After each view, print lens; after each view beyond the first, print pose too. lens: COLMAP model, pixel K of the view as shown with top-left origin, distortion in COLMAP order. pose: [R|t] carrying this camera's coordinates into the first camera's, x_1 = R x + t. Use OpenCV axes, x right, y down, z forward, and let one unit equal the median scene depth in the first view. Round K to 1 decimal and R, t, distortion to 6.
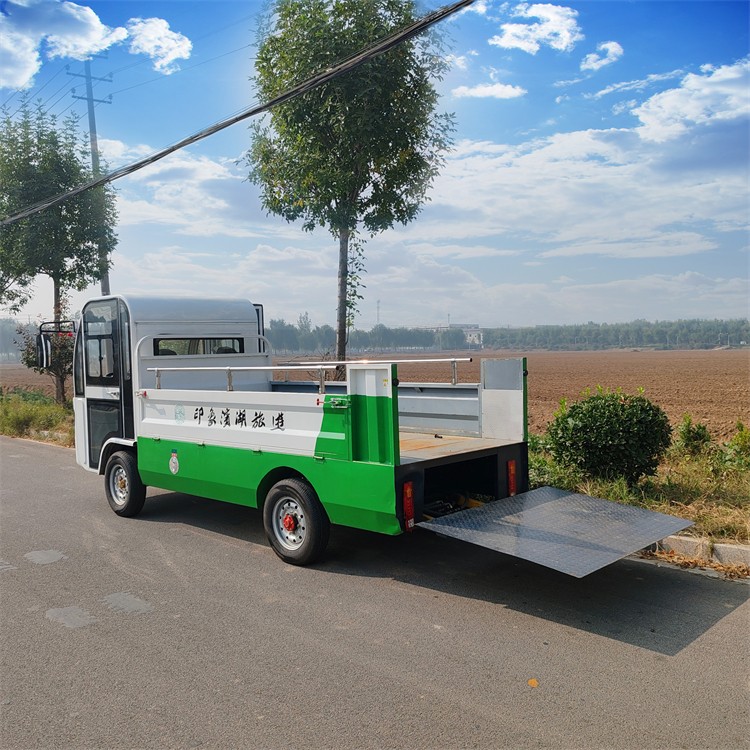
lens RADIAL K [[781.3, 0, 372.5], [0, 781.3, 367.3], [0, 0, 1]] dist [0.018984, 0.015598]
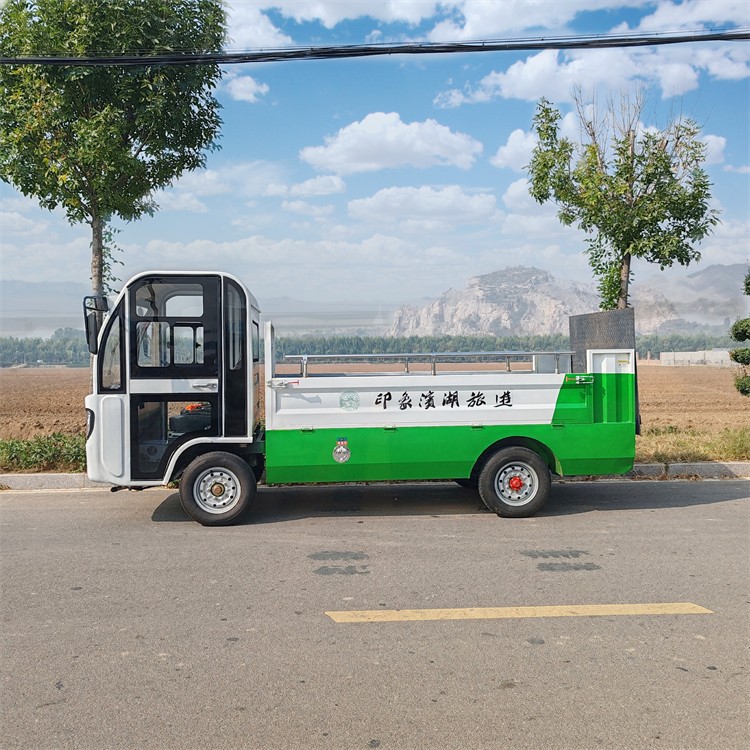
lens RADIAL K [[781.3, 0, 372.5], [0, 781.3, 367.3], [0, 0, 1]] dist [0.018984, 0.015598]
pose [[0.644408, 0.006583, 0.764654, -1.054923], [0.012242, 0.999746, -0.018924, 0.038398], [-0.764584, 0.021556, 0.644163, 0.362306]]
